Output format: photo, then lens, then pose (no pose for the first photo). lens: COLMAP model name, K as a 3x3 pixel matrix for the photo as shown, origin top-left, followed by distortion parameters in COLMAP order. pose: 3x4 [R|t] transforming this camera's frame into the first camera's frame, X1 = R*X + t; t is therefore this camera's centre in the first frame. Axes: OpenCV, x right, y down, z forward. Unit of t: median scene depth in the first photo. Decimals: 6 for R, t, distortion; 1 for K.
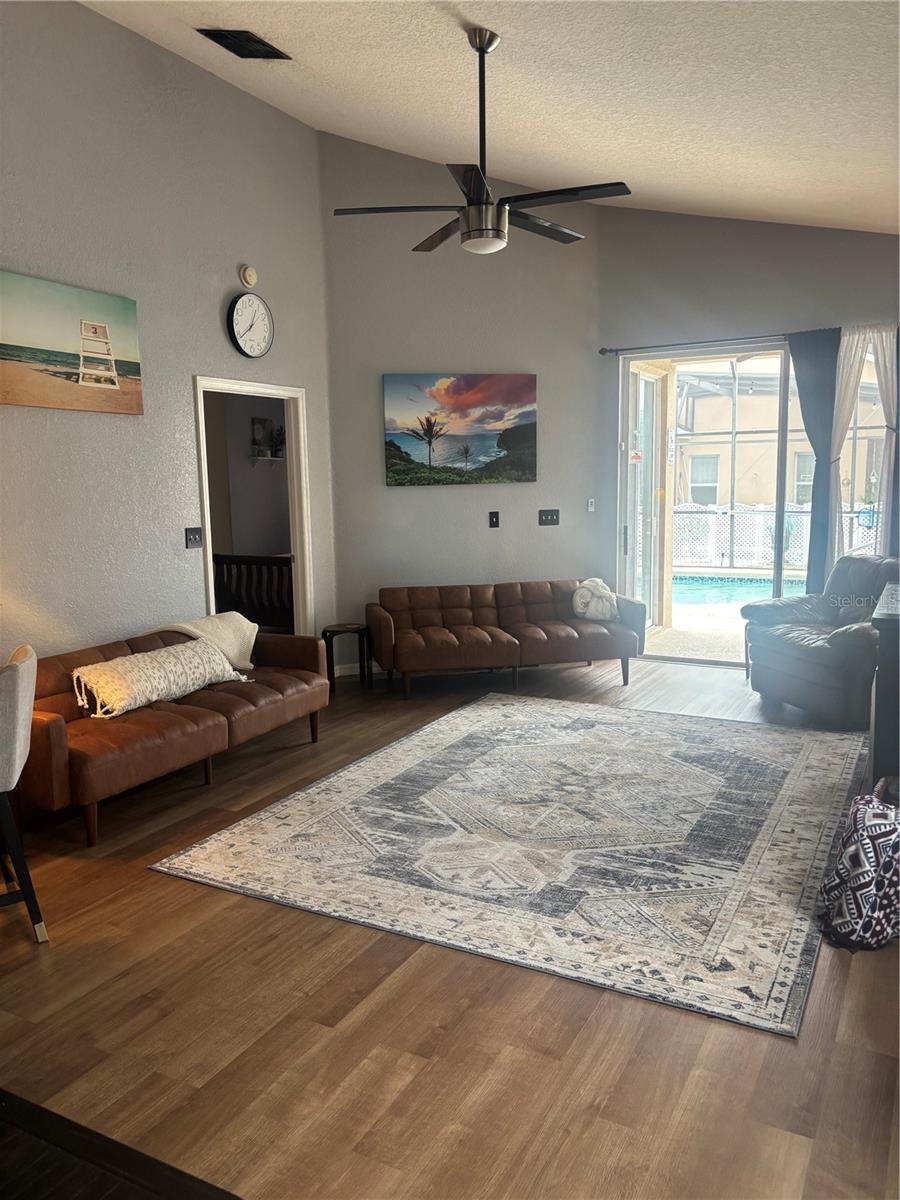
lens RADIAL K [[913.9, 0, 452.2], [0, 913.9, 593.8], [0, 0, 1]] dist [0.016447, 0.000648]
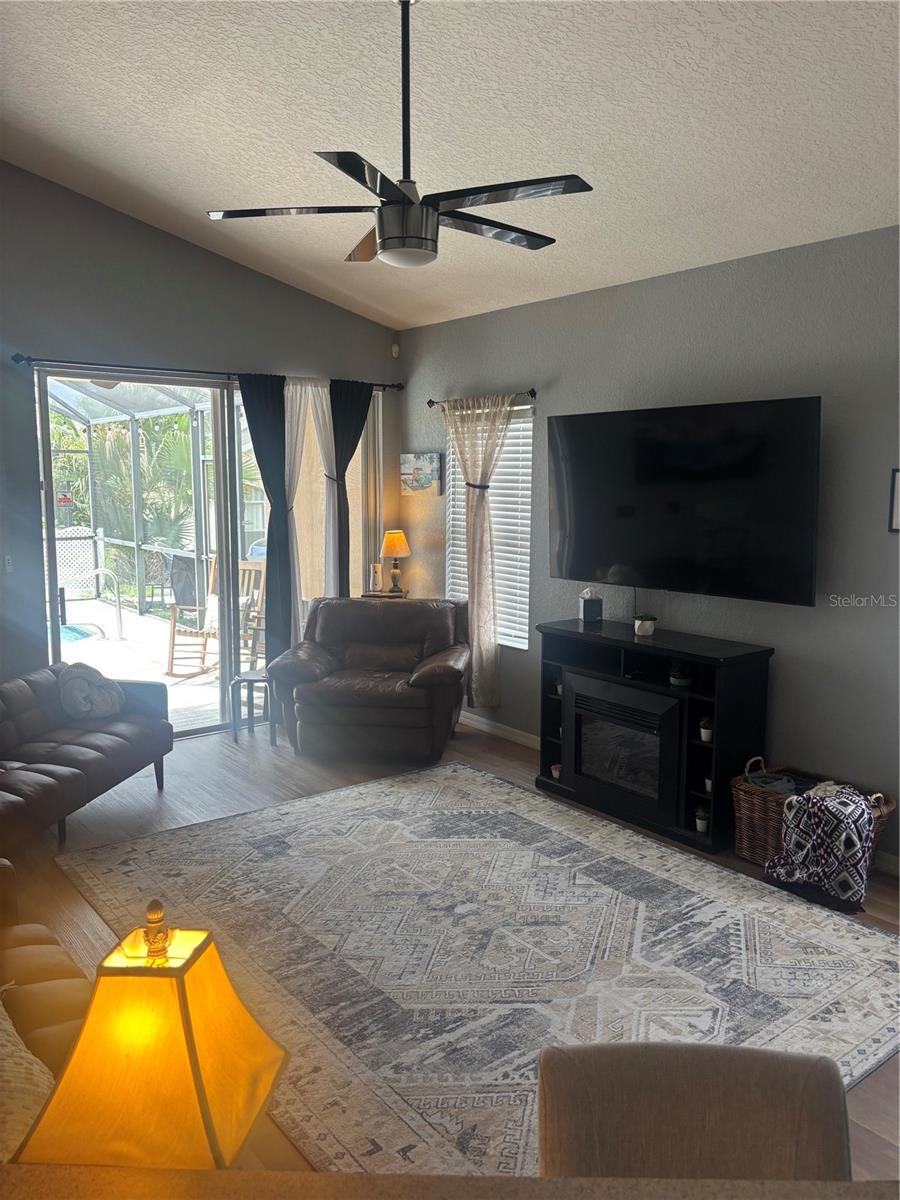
lens RADIAL K [[913.9, 0, 450.7], [0, 913.9, 607.2], [0, 0, 1]] dist [0.016447, 0.000648]
pose [[0.402133, -0.117205, 0.908049, -0.664252], [0.109535, 0.990808, 0.079379, -0.148710], [-0.909006, 0.067543, 0.411274, 0.673236]]
